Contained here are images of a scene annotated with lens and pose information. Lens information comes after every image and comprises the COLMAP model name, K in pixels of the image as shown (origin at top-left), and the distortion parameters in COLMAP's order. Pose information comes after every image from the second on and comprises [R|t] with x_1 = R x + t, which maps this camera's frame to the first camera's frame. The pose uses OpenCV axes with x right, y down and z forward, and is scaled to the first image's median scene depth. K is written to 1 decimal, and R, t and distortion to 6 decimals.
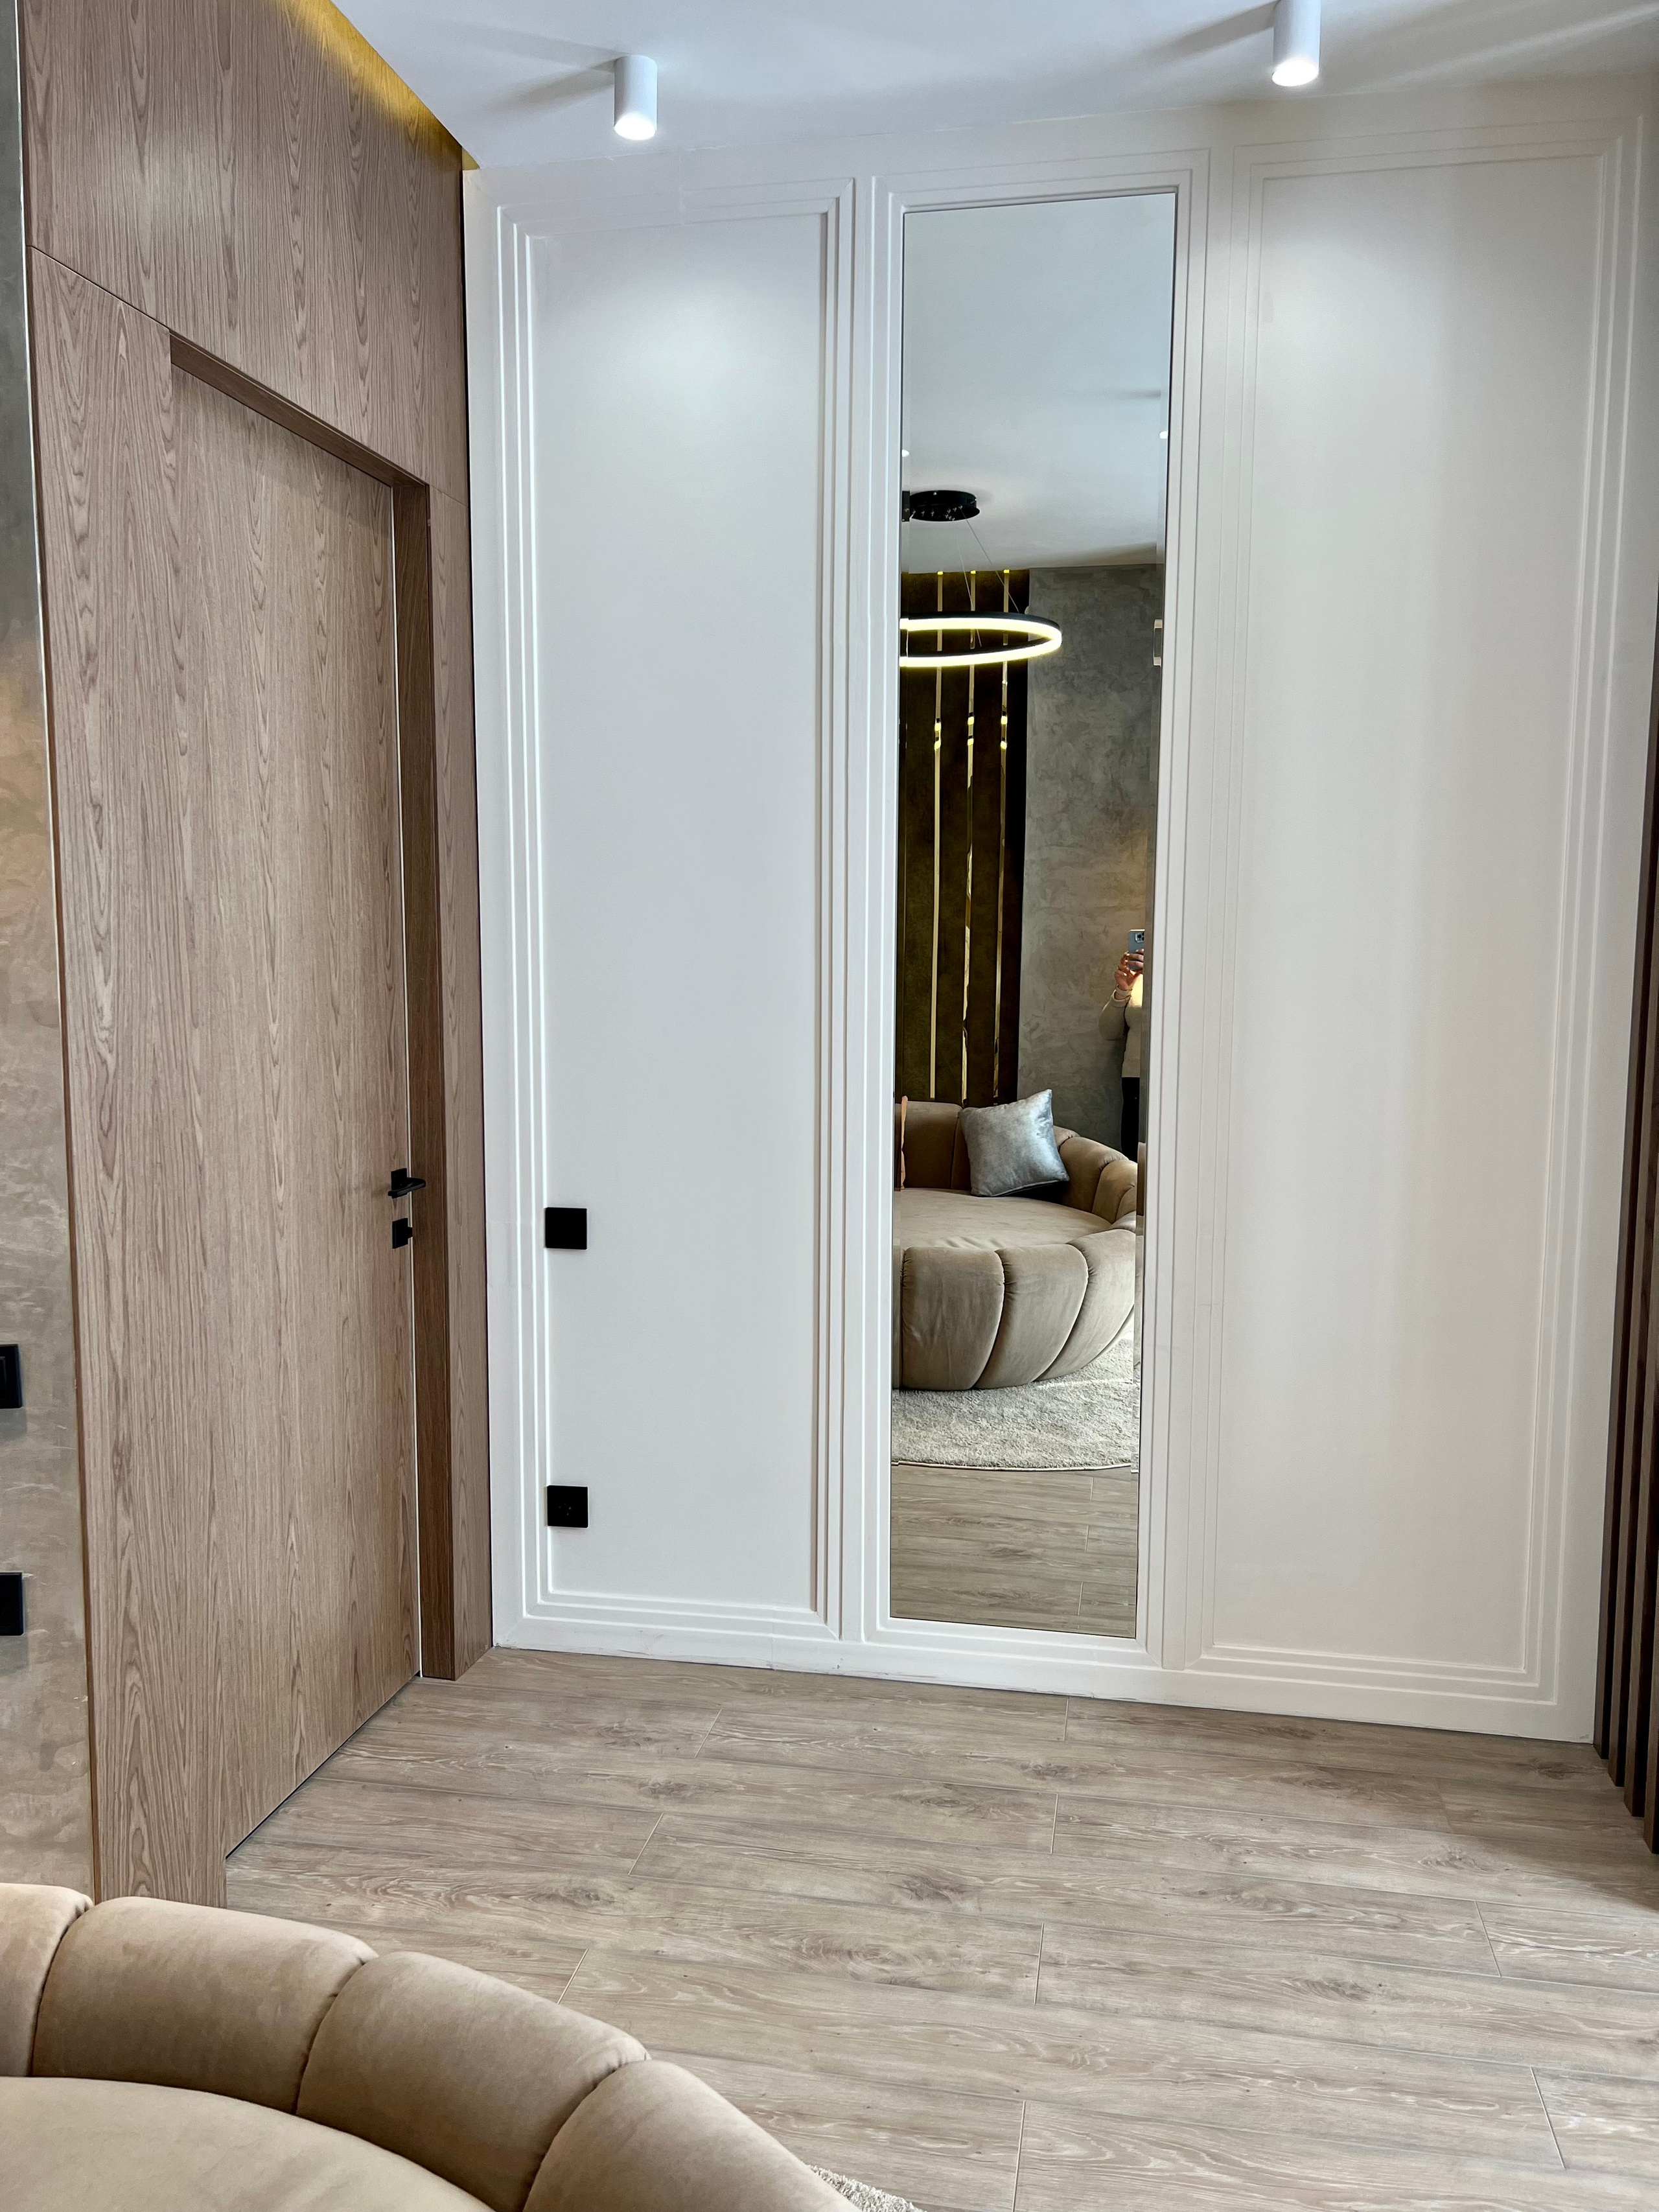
lens RADIAL K [[1683.9, 0, 830.1], [0, 1683.9, 1117.5], [0, 0, 1]] dist [0.046394, -0.058927]
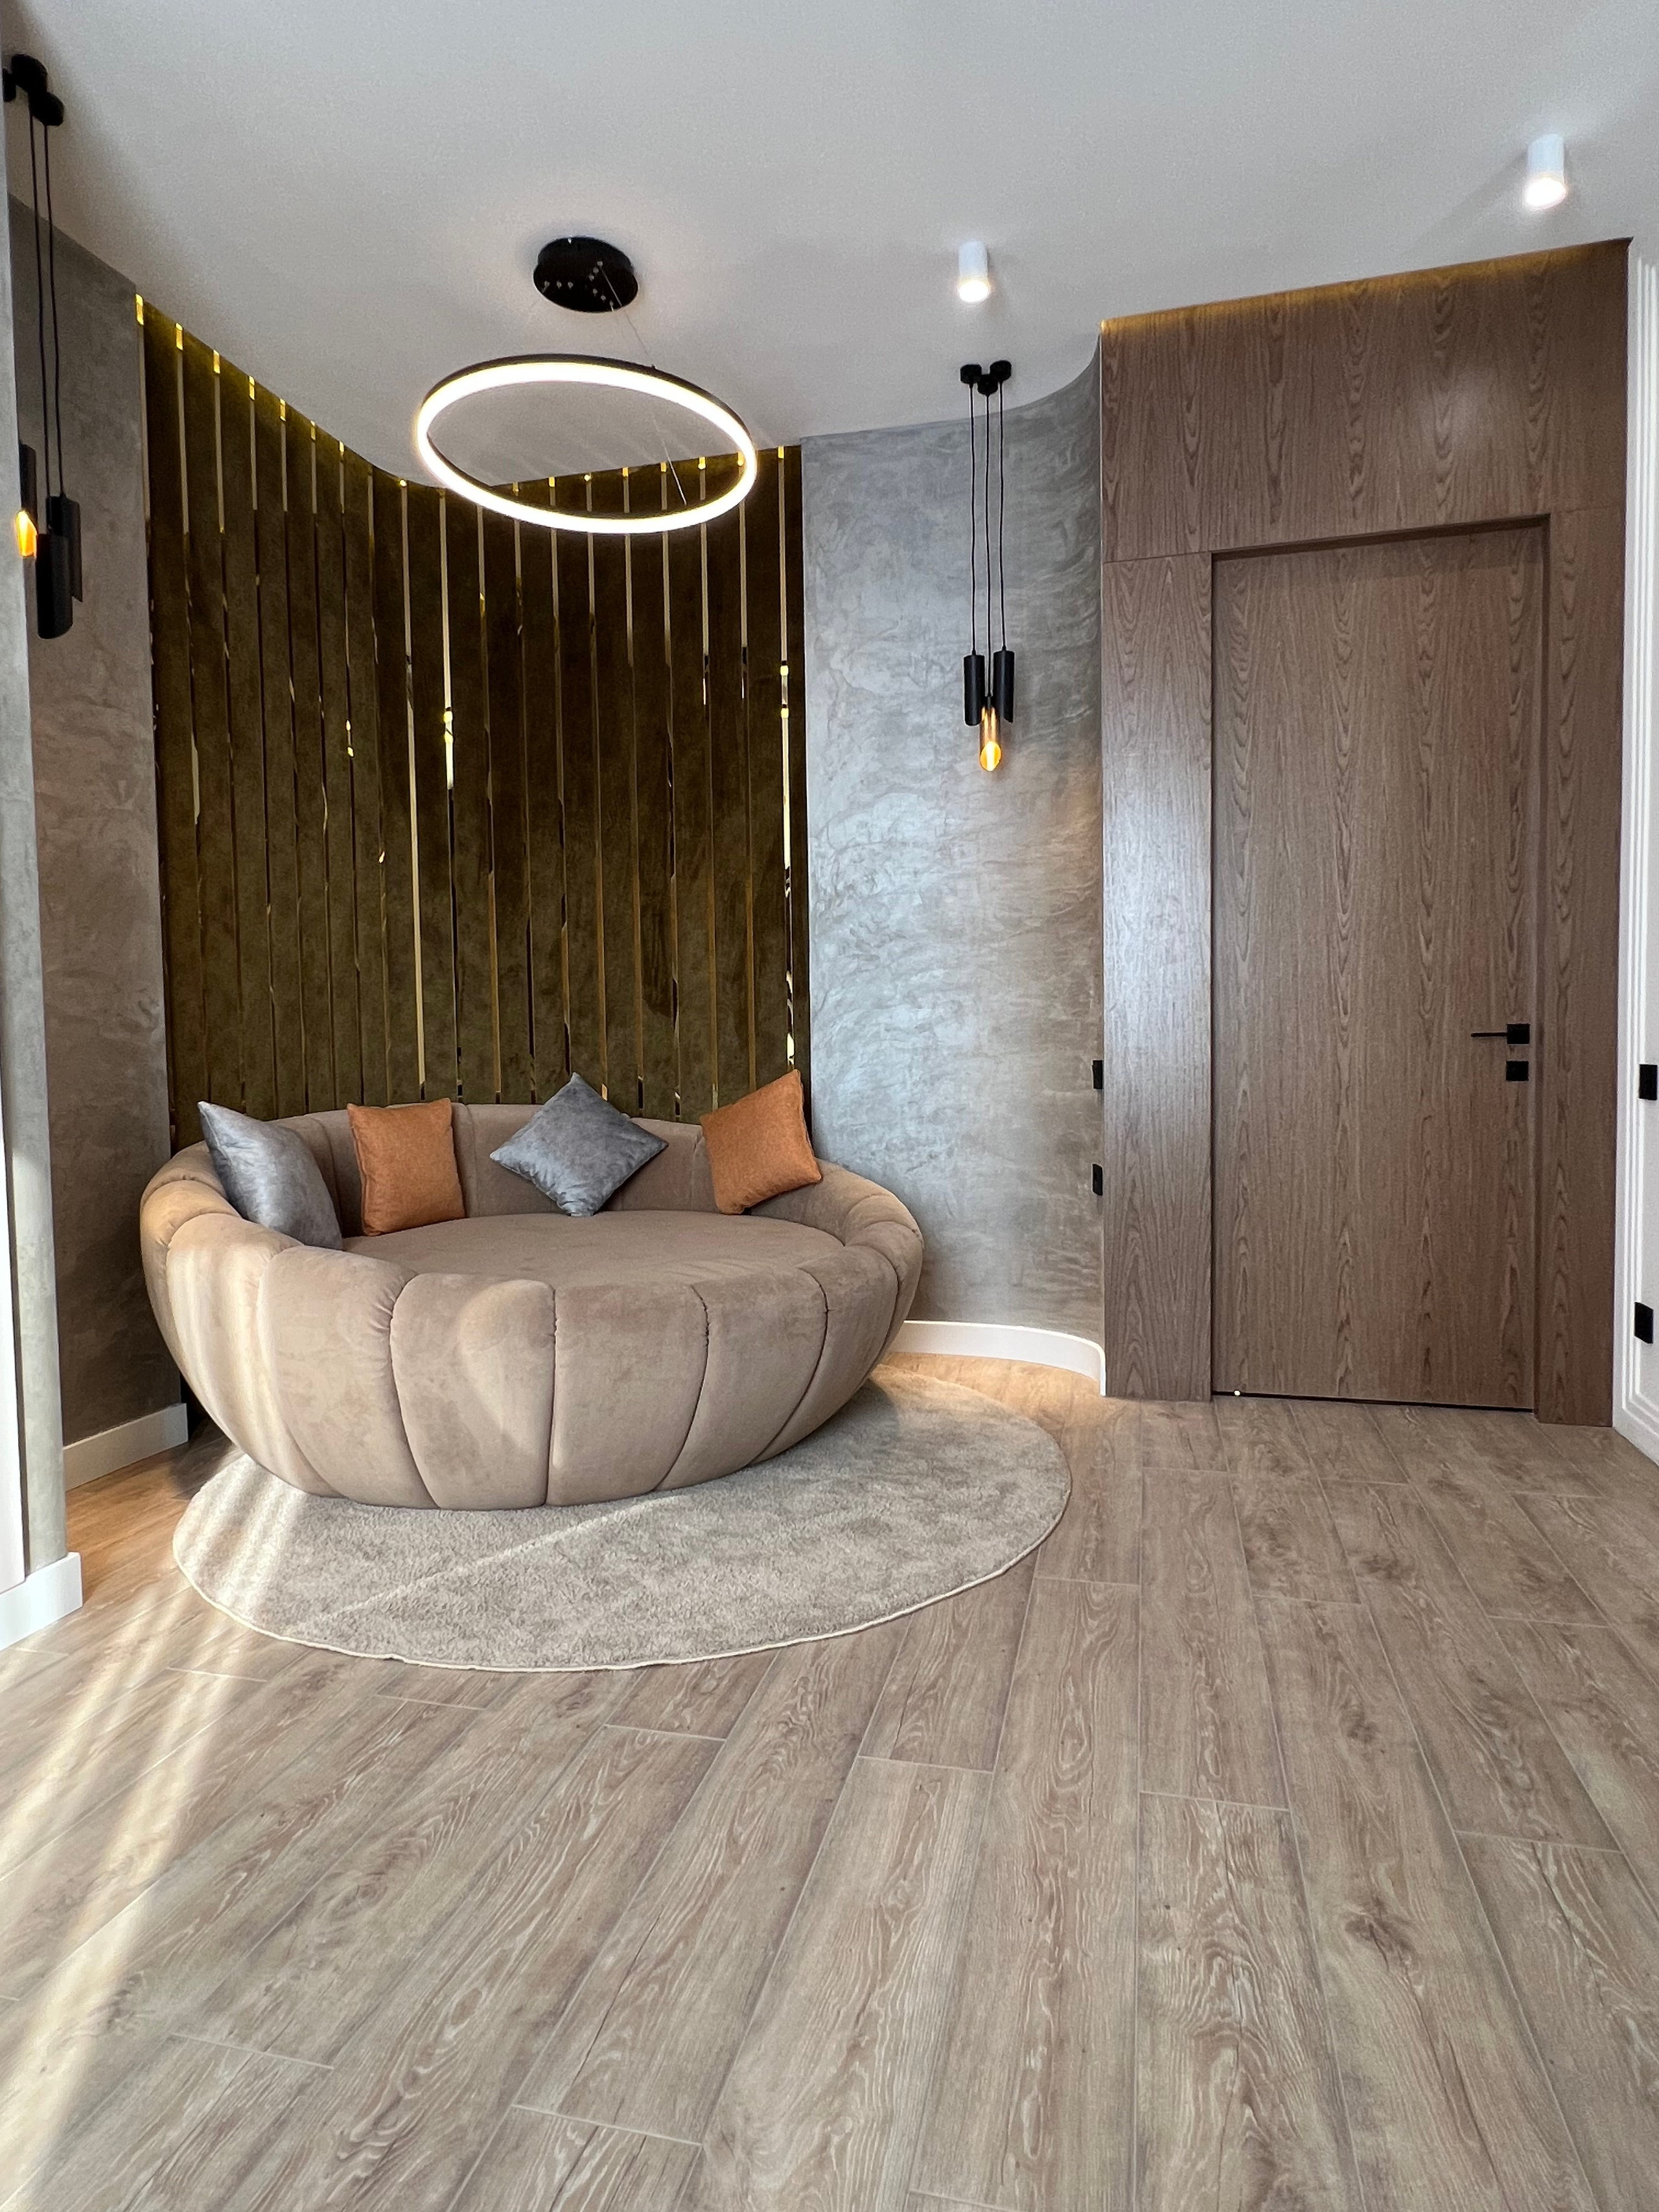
lens RADIAL K [[1286.8, 0, 820.9], [0, 1286.8, 1103.2], [0, 0, 1]] dist [0.000821, 0.003415]
pose [[-0.073873, 0.048931, -0.996067, 0.990098], [-0.091215, 0.994277, 0.055608, 0.105918], [0.993087, 0.094964, -0.068987, 0.623297]]
